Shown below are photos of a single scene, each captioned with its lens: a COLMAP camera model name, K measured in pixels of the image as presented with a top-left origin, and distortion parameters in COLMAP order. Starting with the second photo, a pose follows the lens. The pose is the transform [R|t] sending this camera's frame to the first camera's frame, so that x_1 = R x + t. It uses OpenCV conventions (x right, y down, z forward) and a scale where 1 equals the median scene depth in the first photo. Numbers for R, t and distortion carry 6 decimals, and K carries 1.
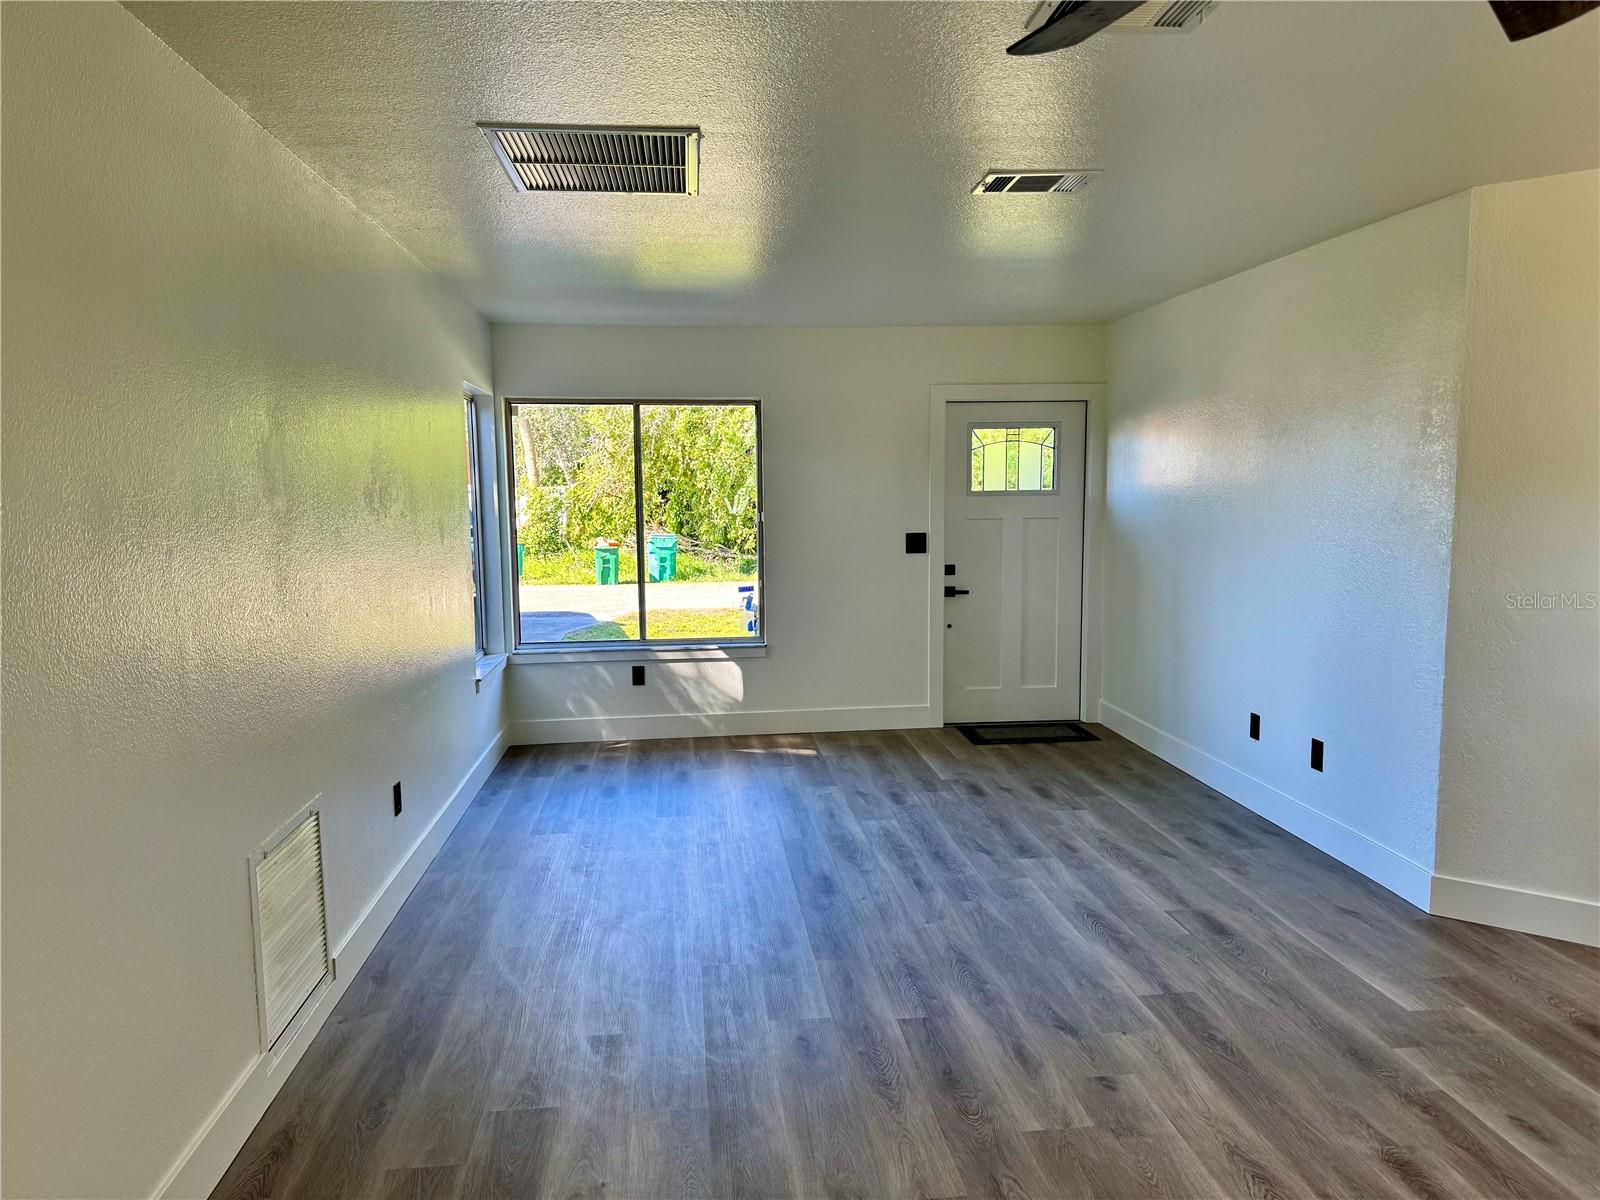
lens RADIAL K [[1118.2, 0, 800.0], [0, 1118.2, 600.0], [0, 0, 1]] dist [0.125630, -0.184904]
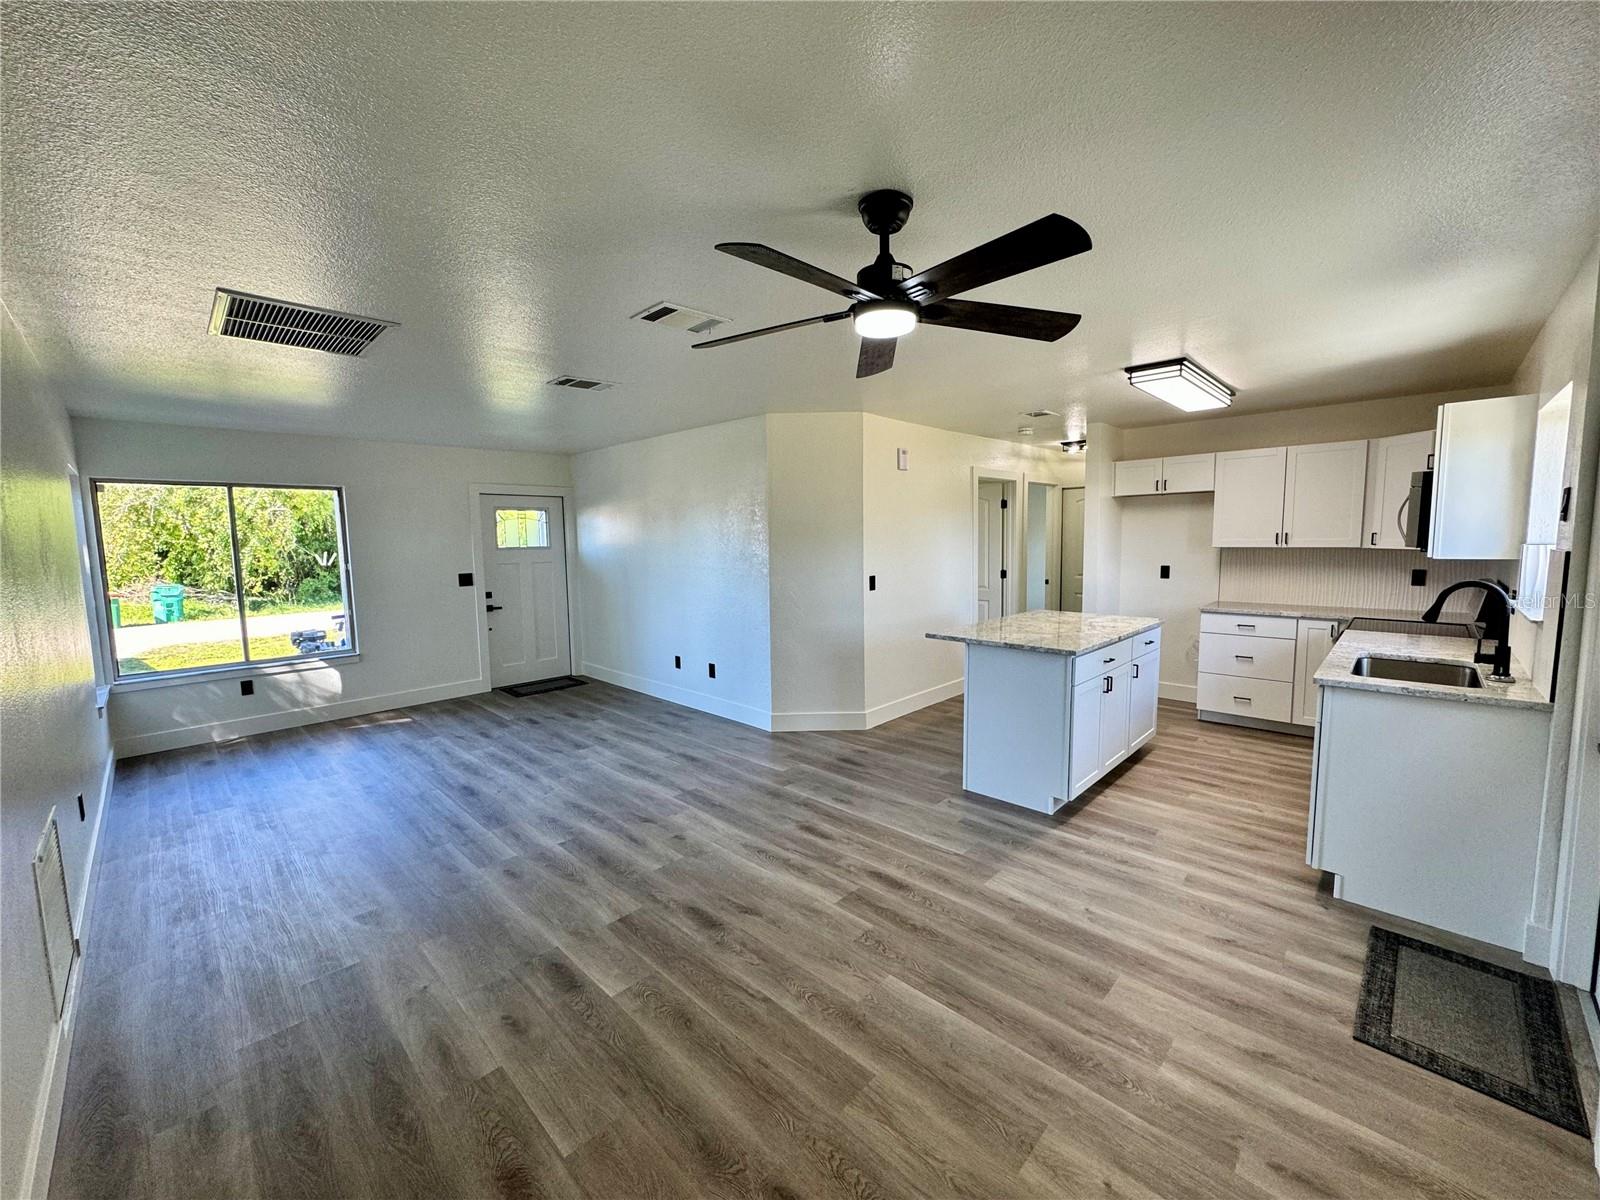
lens RADIAL K [[635.9, 0, 800.4], [0, 635.9, 597.9], [0, 0, 1]] dist [-0.001816, -0.000050]
pose [[0.772771, -0.064447, 0.631405, -0.137978], [0.073786, 0.997208, 0.011478, 0.000348], [-0.630381, 0.037719, 0.775369, -0.017083]]
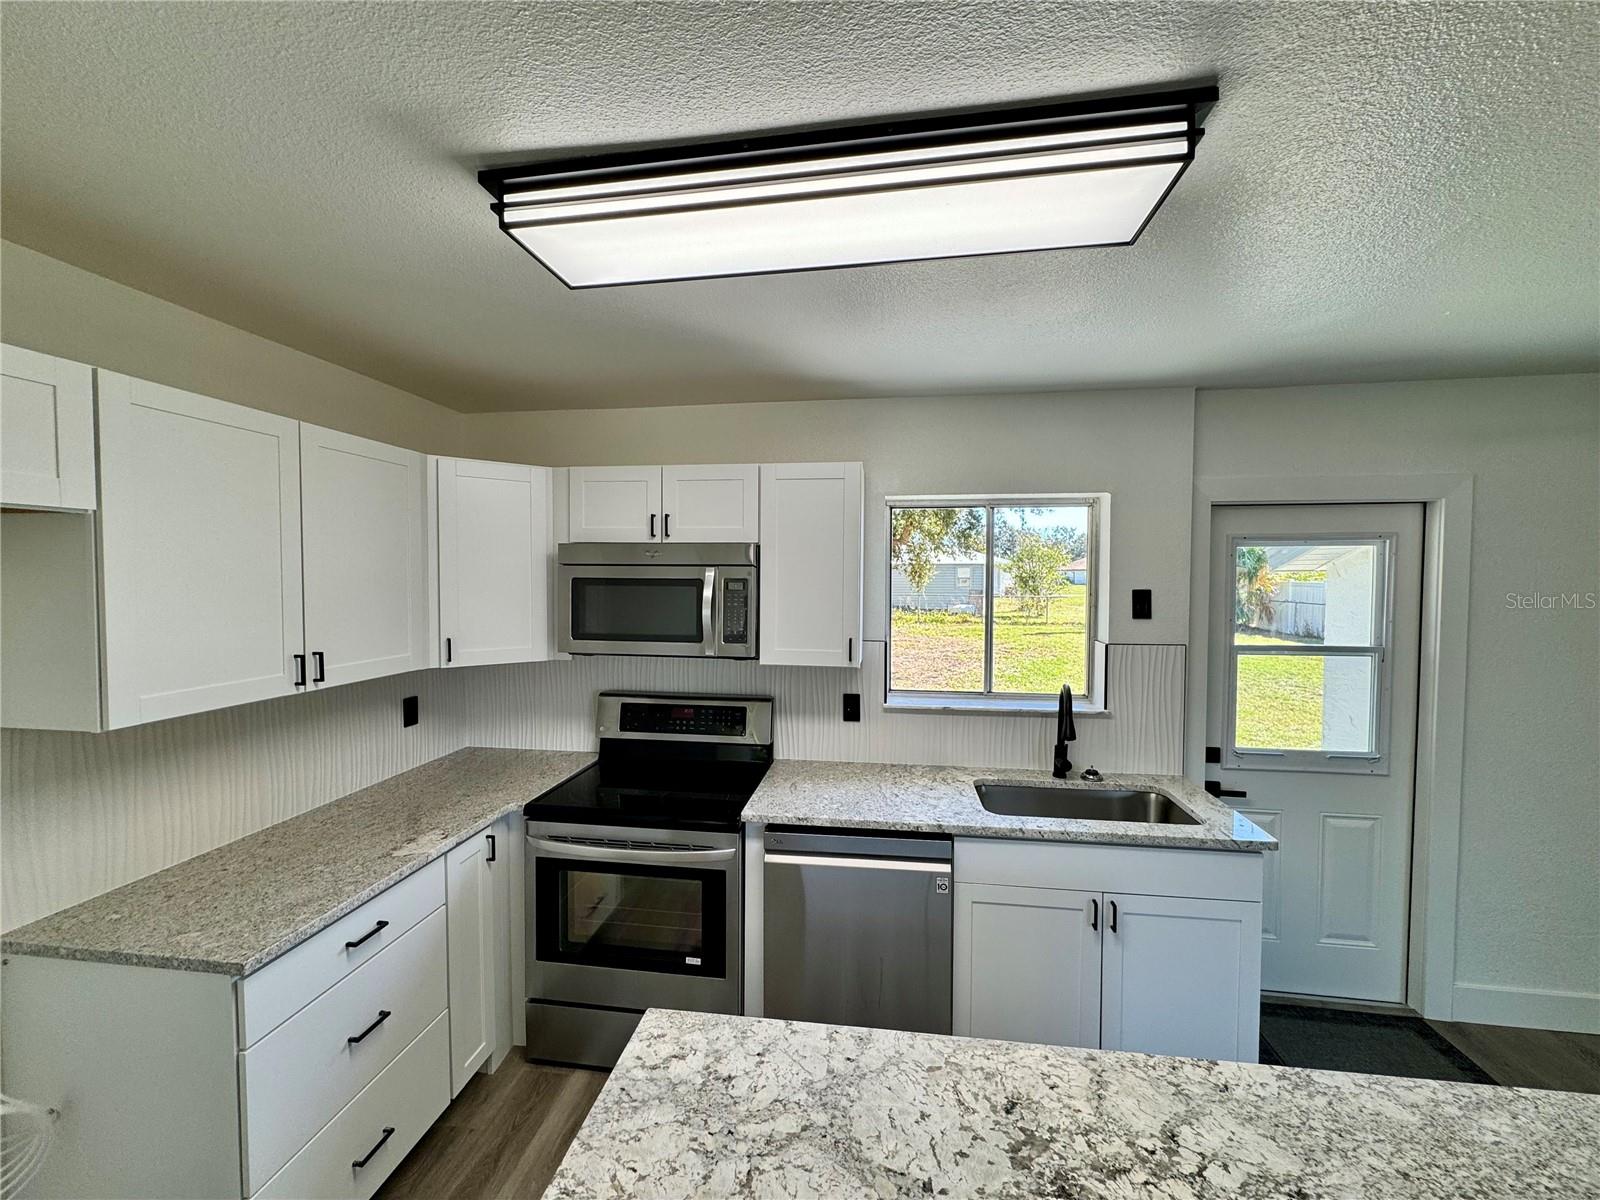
lens RADIAL K [[626.6, 0, 792.4], [0, 626.6, 602.9], [0, 0, 1]] dist [-0.001451, 0.000144]
pose [[-0.966614, 0.001792, 0.256231, 0.635874], [0.038055, 0.989890, 0.136636, -0.092662], [-0.253395, 0.141825, -0.956910, 0.492385]]
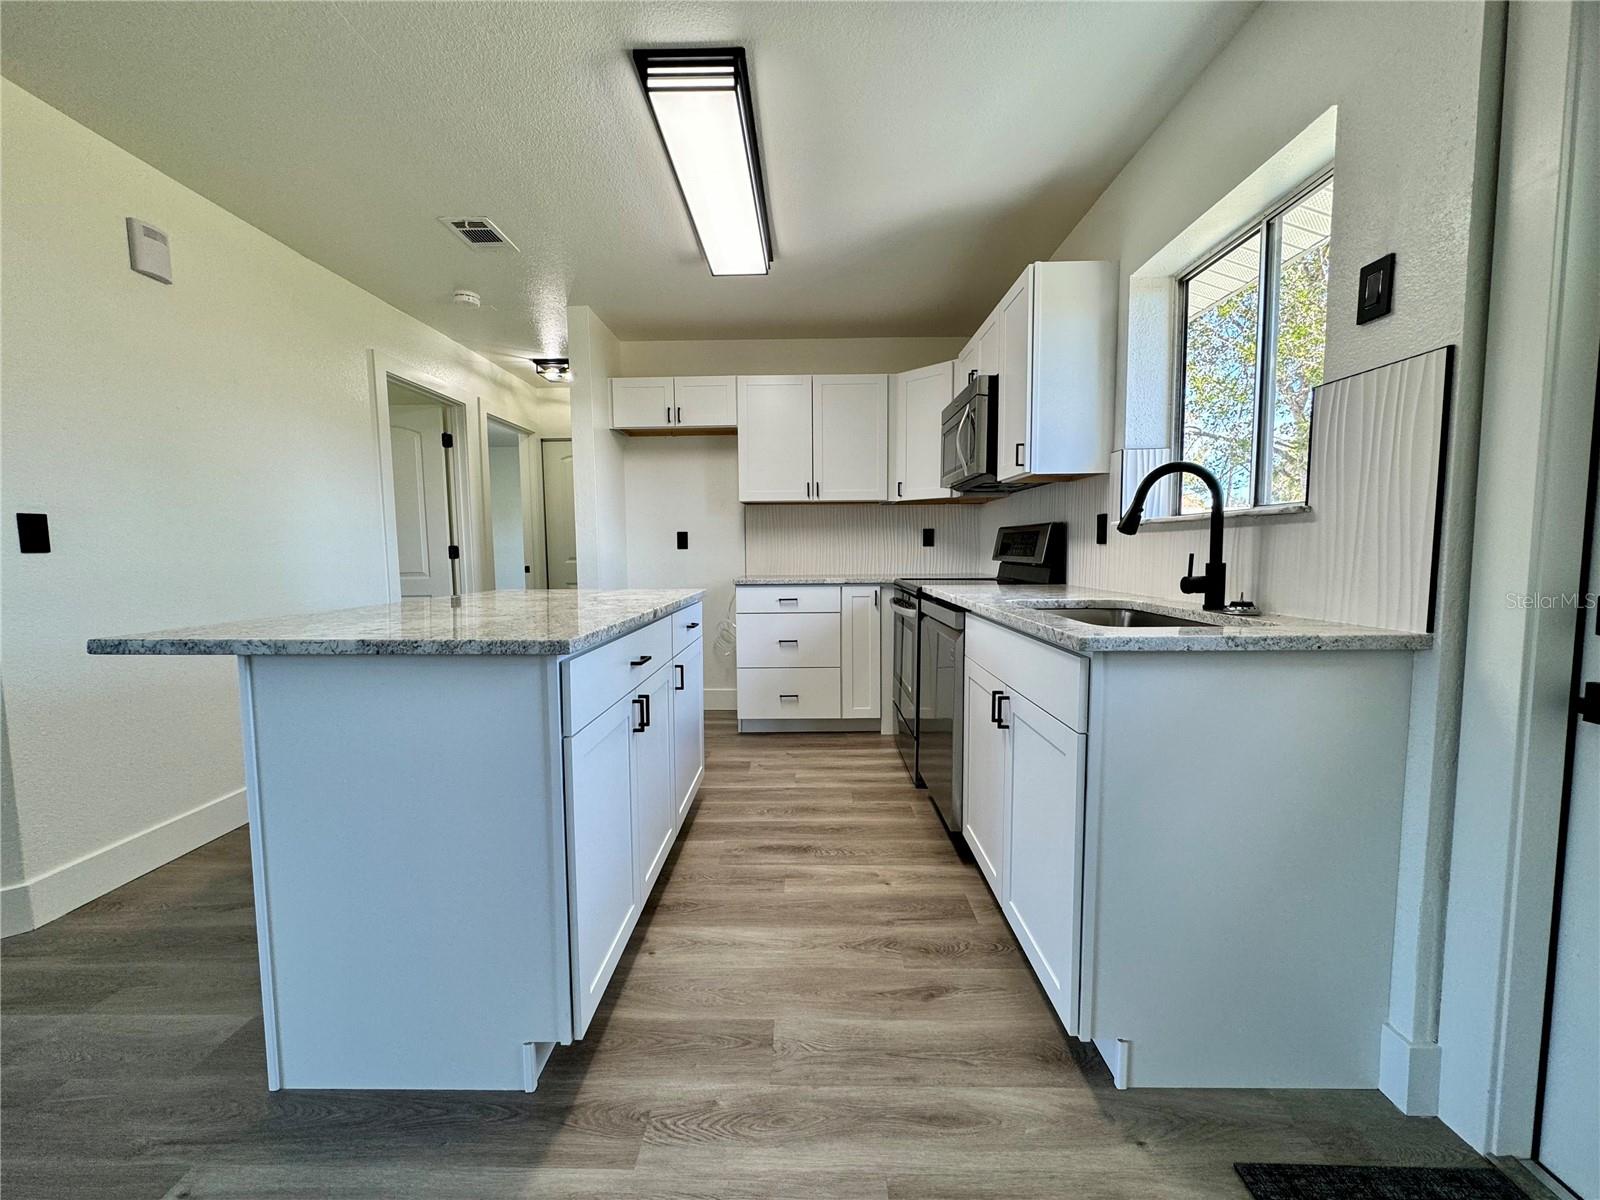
lens RADIAL K [[635.9, 0, 800.4], [0, 635.9, 597.9], [0, 0, 1]] dist [-0.001816, -0.000050]
pose [[0.124898, -0.066256, 0.989955, 0.238562], [0.108559, 0.992690, 0.052743, 0.059653], [-0.986213, 0.100881, 0.131177, 0.180015]]
